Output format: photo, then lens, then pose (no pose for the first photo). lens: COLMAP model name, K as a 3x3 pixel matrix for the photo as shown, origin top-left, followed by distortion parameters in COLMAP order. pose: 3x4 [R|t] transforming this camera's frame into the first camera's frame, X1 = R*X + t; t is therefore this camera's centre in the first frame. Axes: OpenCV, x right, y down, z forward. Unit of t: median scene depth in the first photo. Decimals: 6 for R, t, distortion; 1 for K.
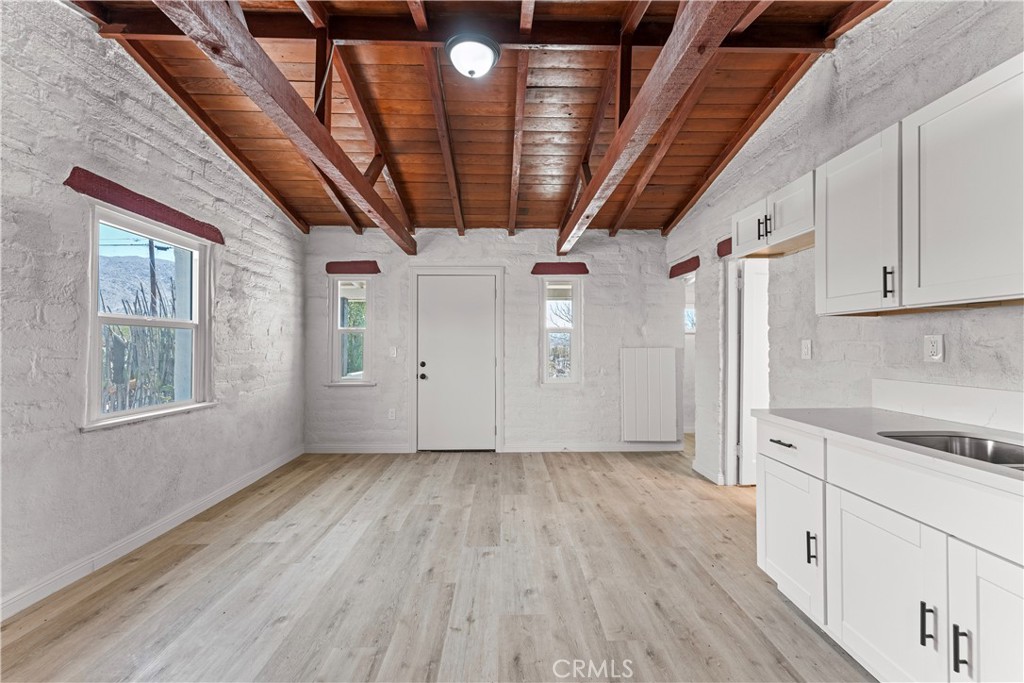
lens RADIAL K [[407.9, 0, 510.0], [0, 407.9, 339.5], [0, 0, 1]] dist [0.000747, -0.000227]
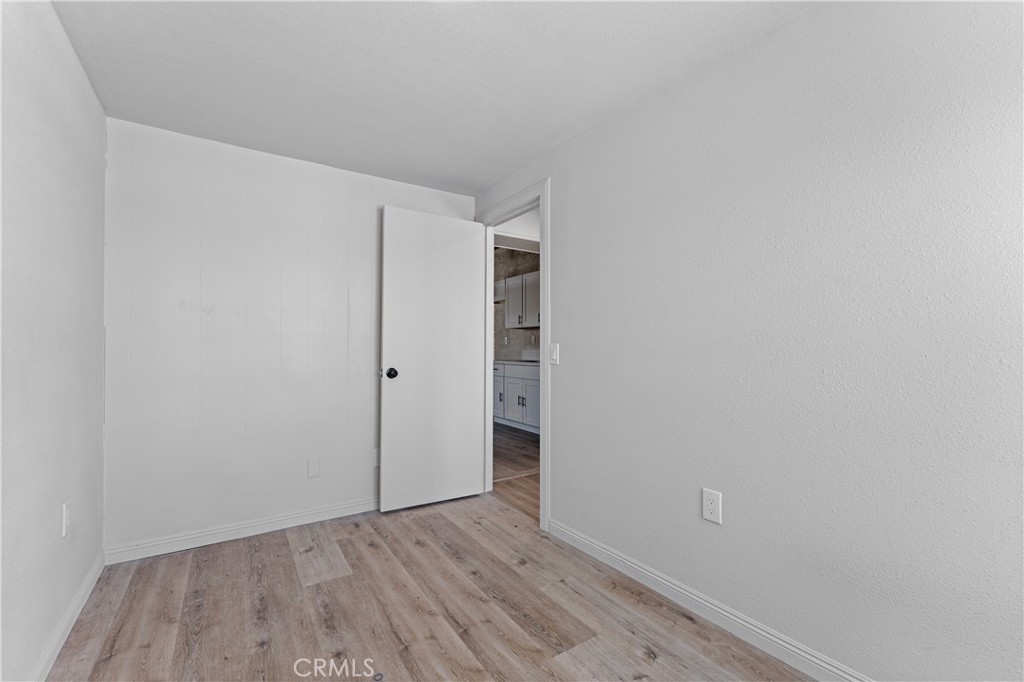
lens RADIAL K [[434.0, 0, 512.0], [0, 434.0, 341.0], [0, 0, 1]] dist [-0.000025, -0.000003]
pose [[0.845111, 0.005399, 0.534564, -0.604386], [-0.004773, 0.999985, -0.002555, 0.026405], [-0.534570, -0.000392, 0.845124, -1.135771]]
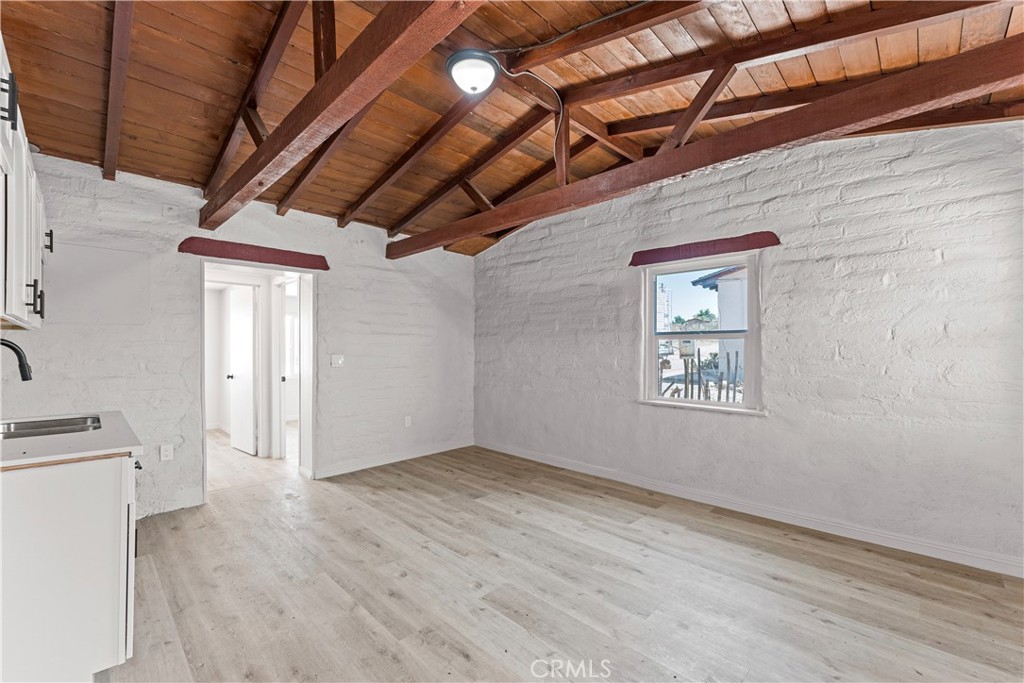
lens RADIAL K [[425.9, 0, 506.6], [0, 425.9, 345.5], [0, 0, 1]] dist [0.000706, -0.000033]
pose [[-0.719420, -0.004689, -0.694559, 0.435200], [0.011161, 0.999770, -0.018310, 0.006514], [0.694486, -0.020925, -0.719202, 1.351563]]
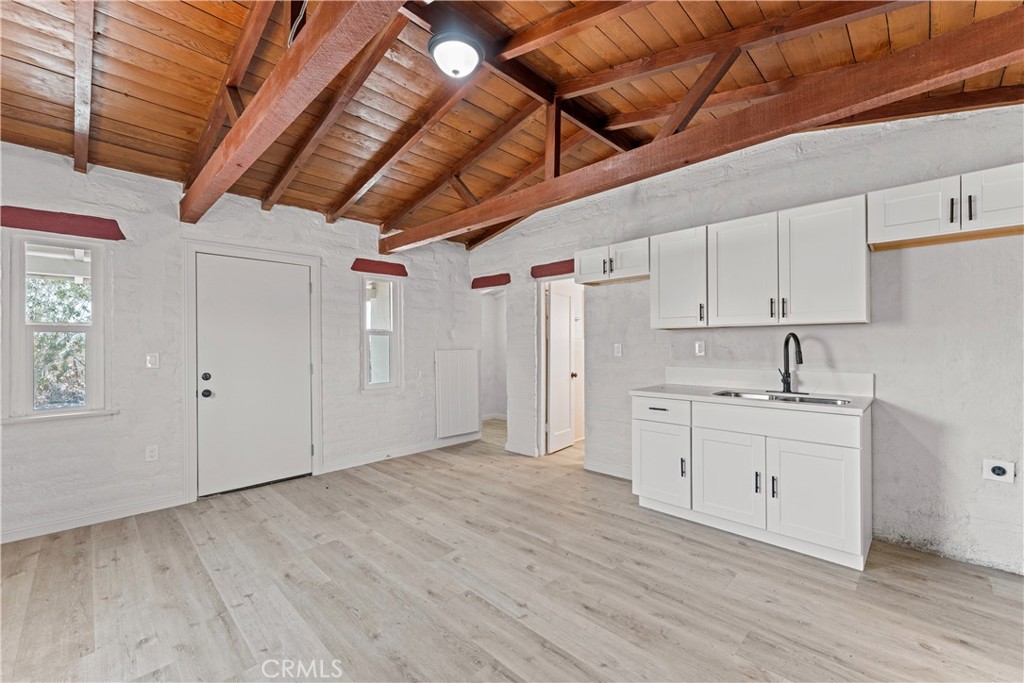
lens RADIAL K [[418.4, 0, 512.0], [0, 418.4, 341.5], [0, 0, 1]] dist [0.000604, -0.000180]
pose [[0.714704, 0.001835, 0.699425, -0.525231], [-0.002701, 0.999996, 0.000136, -0.004403], [-0.699422, -0.001987, 0.714706, 0.137687]]
